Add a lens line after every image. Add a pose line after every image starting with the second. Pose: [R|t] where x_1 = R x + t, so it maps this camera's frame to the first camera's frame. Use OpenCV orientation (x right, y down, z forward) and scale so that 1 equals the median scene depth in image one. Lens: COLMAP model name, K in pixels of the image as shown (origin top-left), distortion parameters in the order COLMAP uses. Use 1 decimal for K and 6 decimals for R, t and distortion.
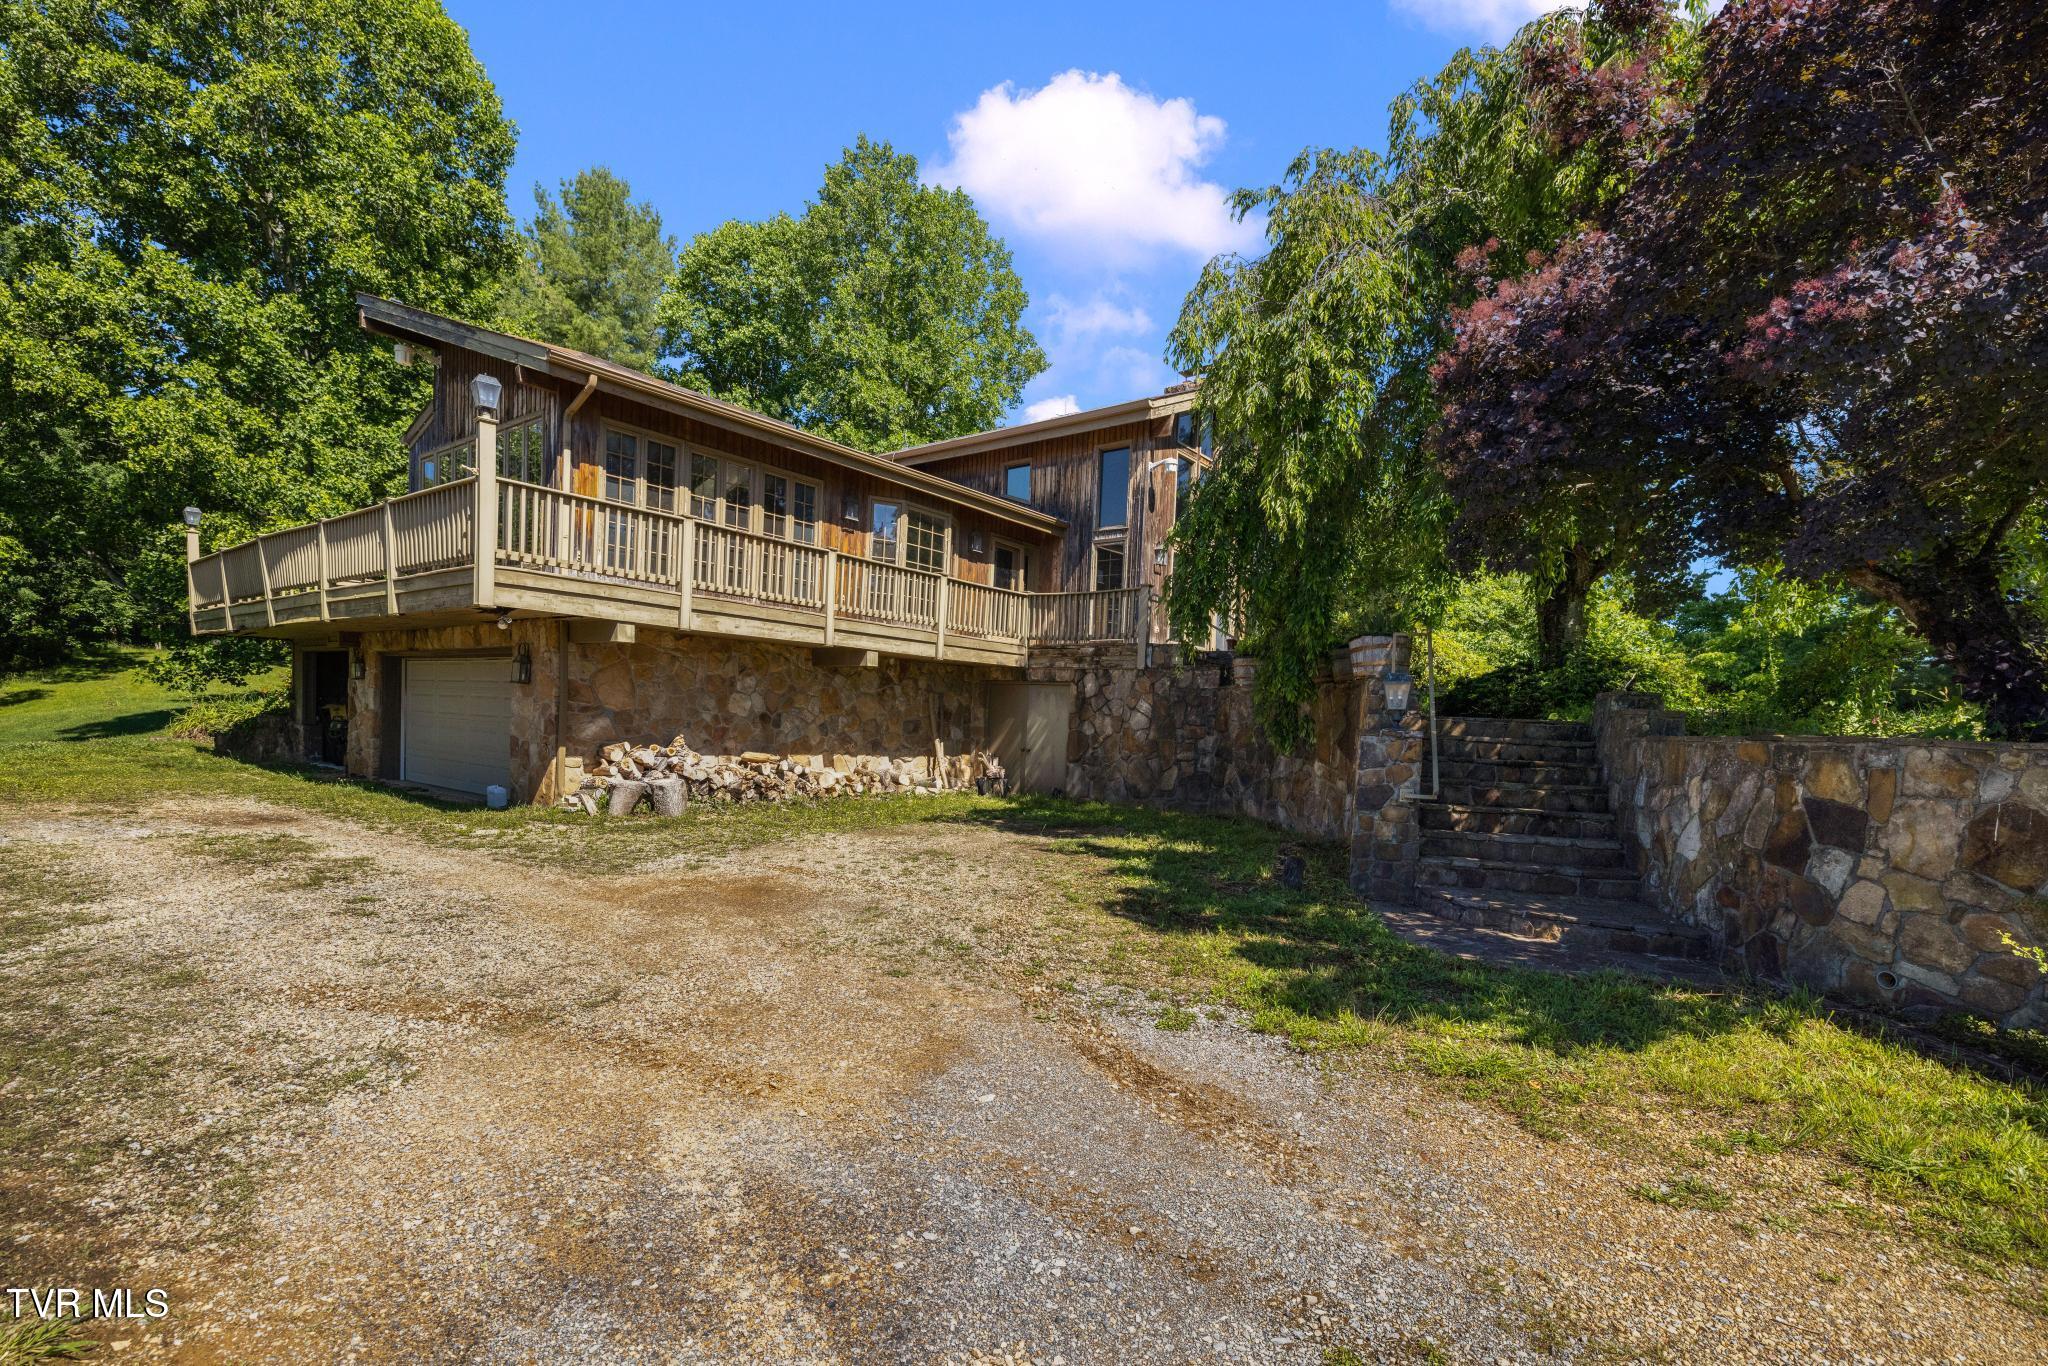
lens RADIAL K [[940.1, 0, 1060.0], [0, 940.1, 776.0], [0, 0, 1]] dist [0.000910, 0.000952]
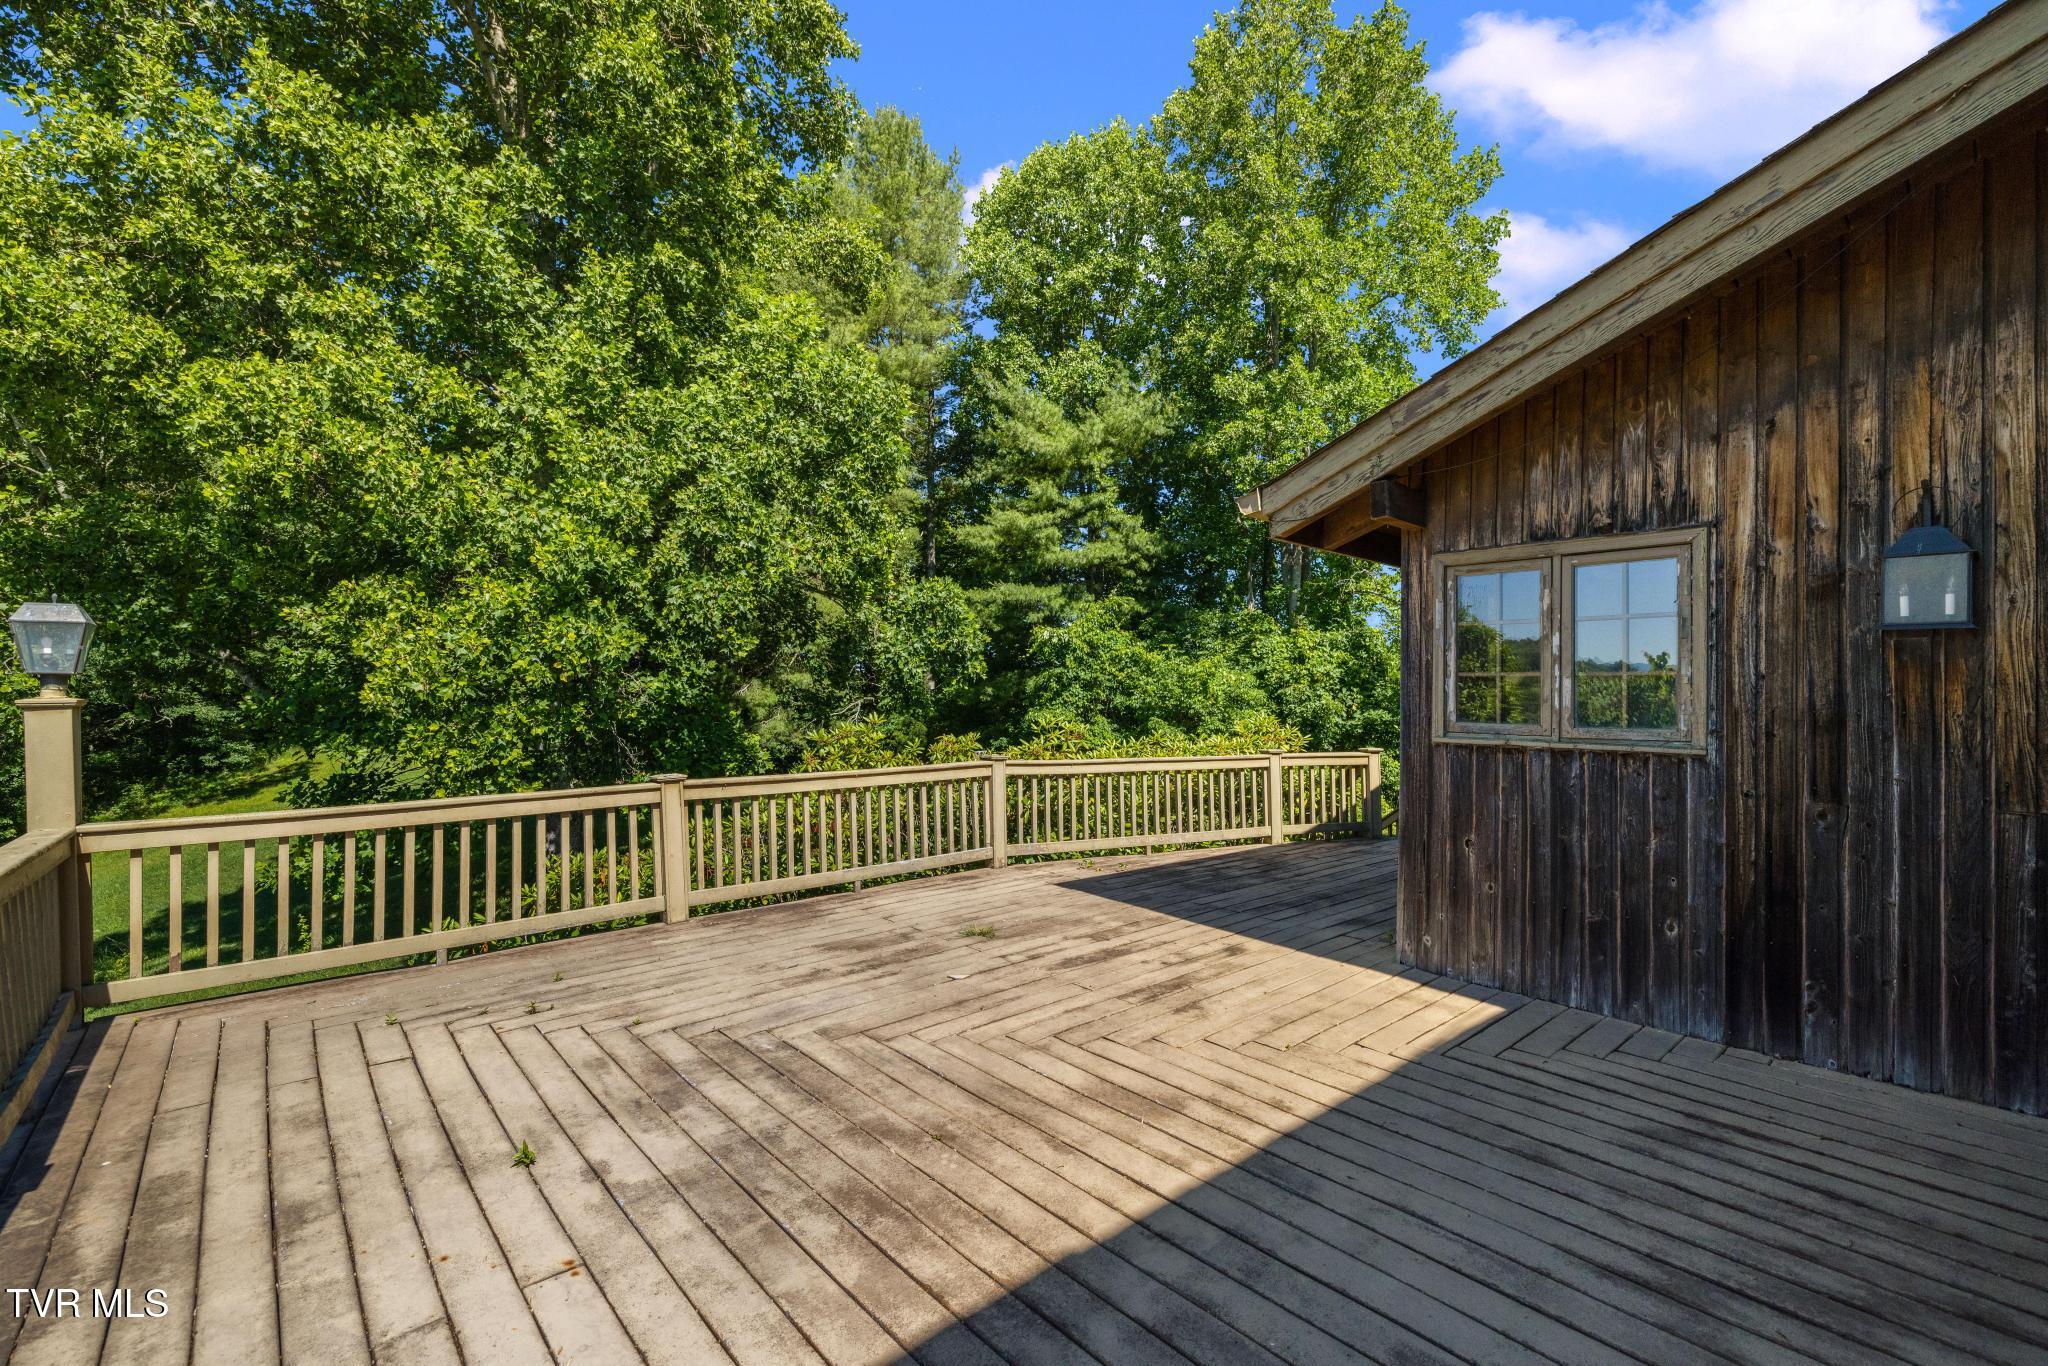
lens RADIAL K [[867.5, 0, 1025.3], [0, 867.5, 690.2], [0, 0, 1]] dist [0.003667, 0.000241]
pose [[0.980799, -0.037543, -0.191373, -0.652066], [0.025214, 0.997471, -0.066455, -0.247544], [0.193384, 0.060354, 0.979265, 0.852739]]
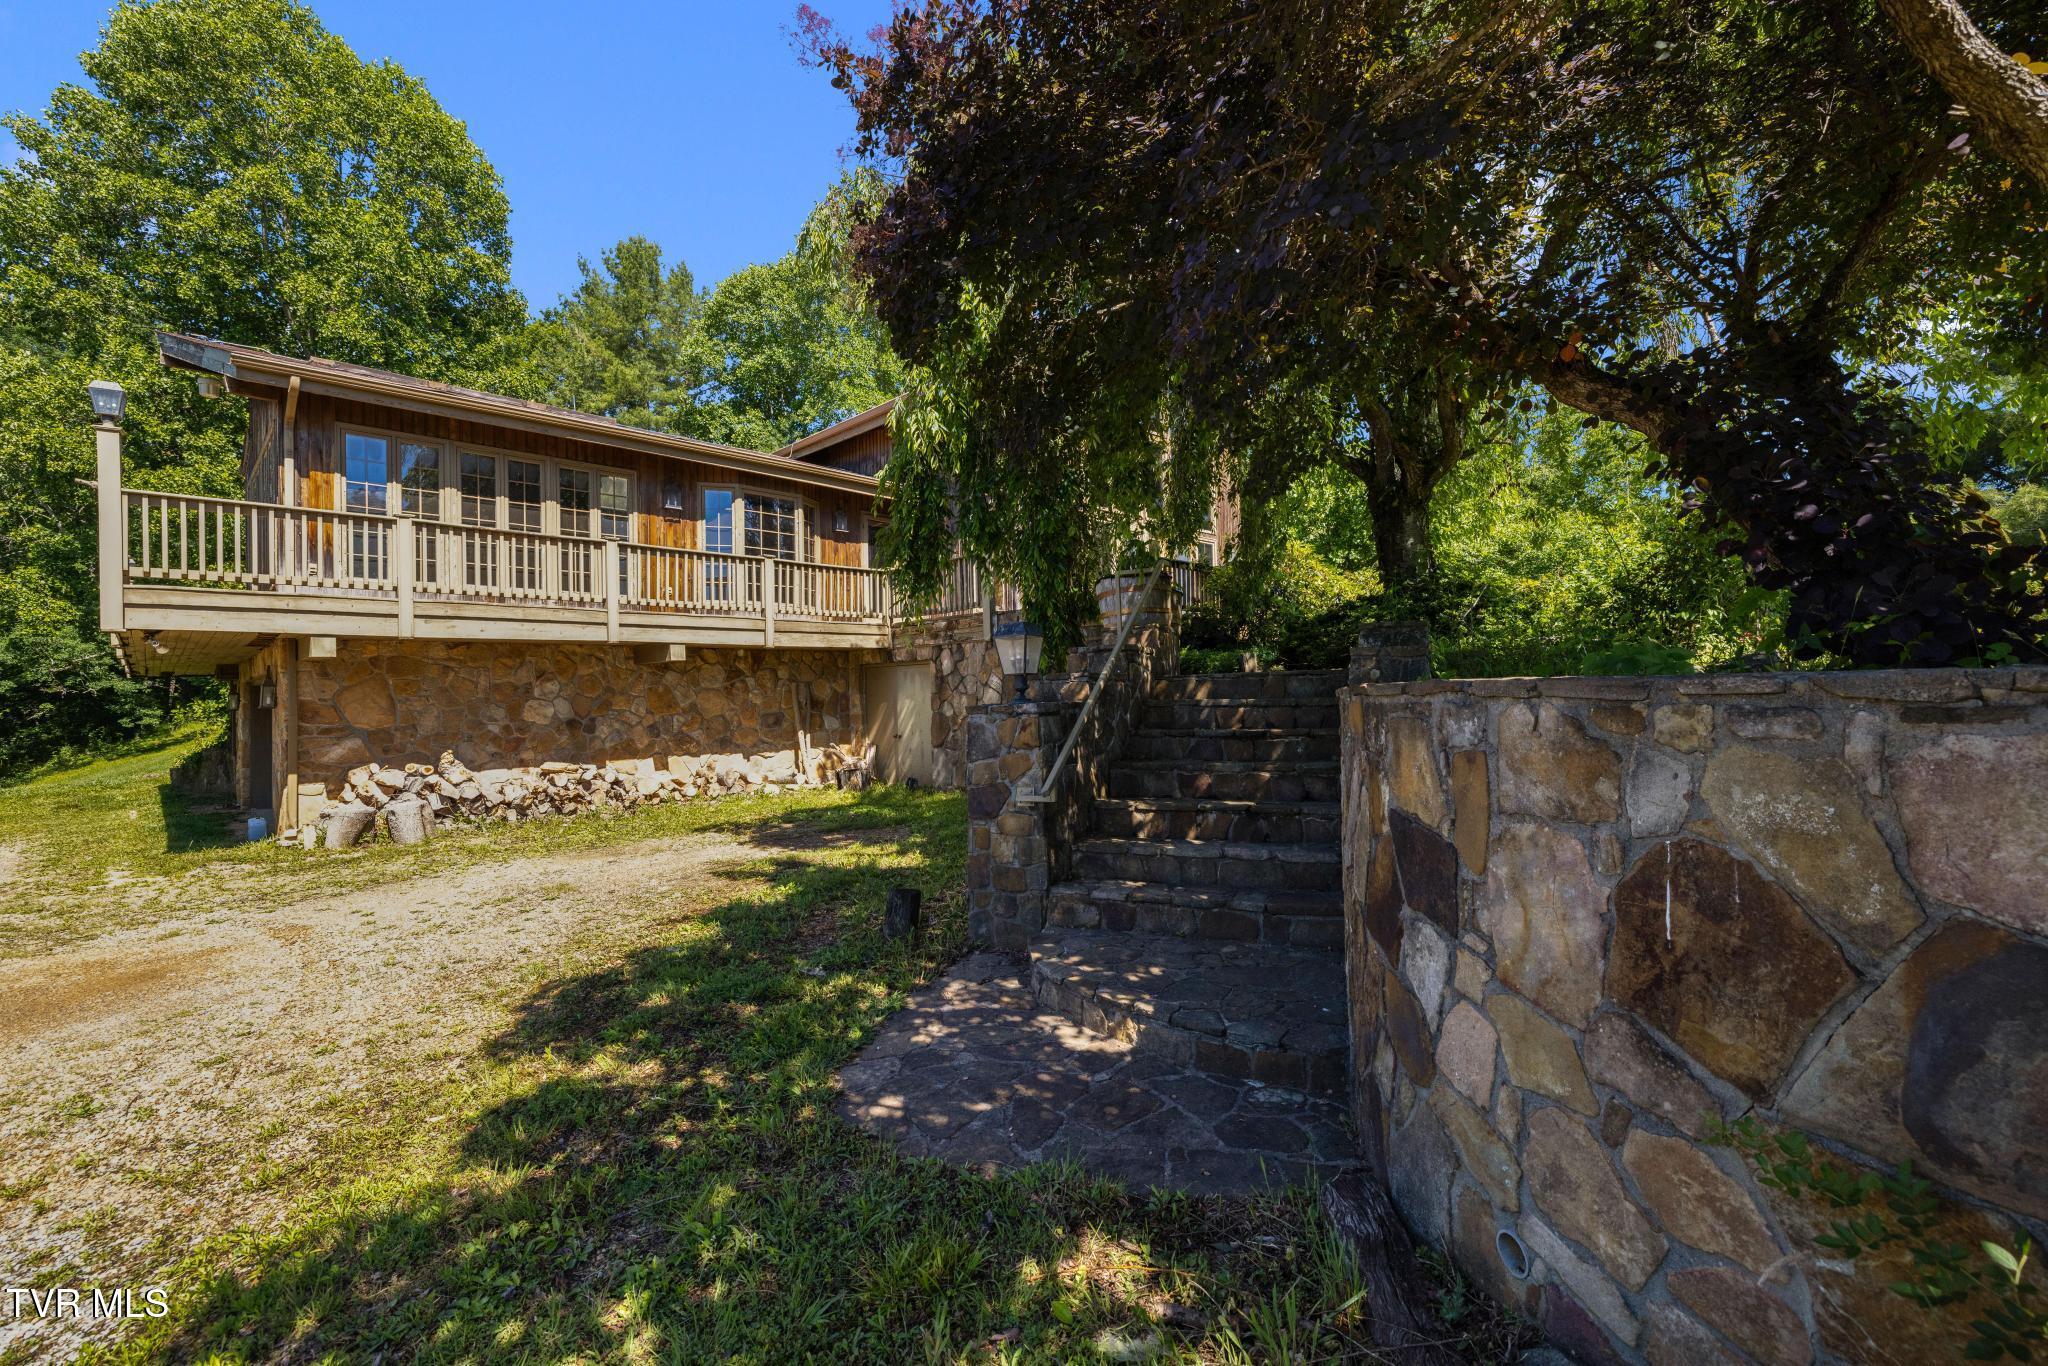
lens RADIAL K [[867.5, 0, 1045.6], [0, 867.5, 685.2], [0, 0, 1]] dist [0.003667, 0.000241]
pose [[0.990326, -0.071902, -0.118676, 0.216570], [0.063573, 0.995337, -0.072545, -0.006451], [0.123339, 0.064298, 0.990279, 0.168273]]
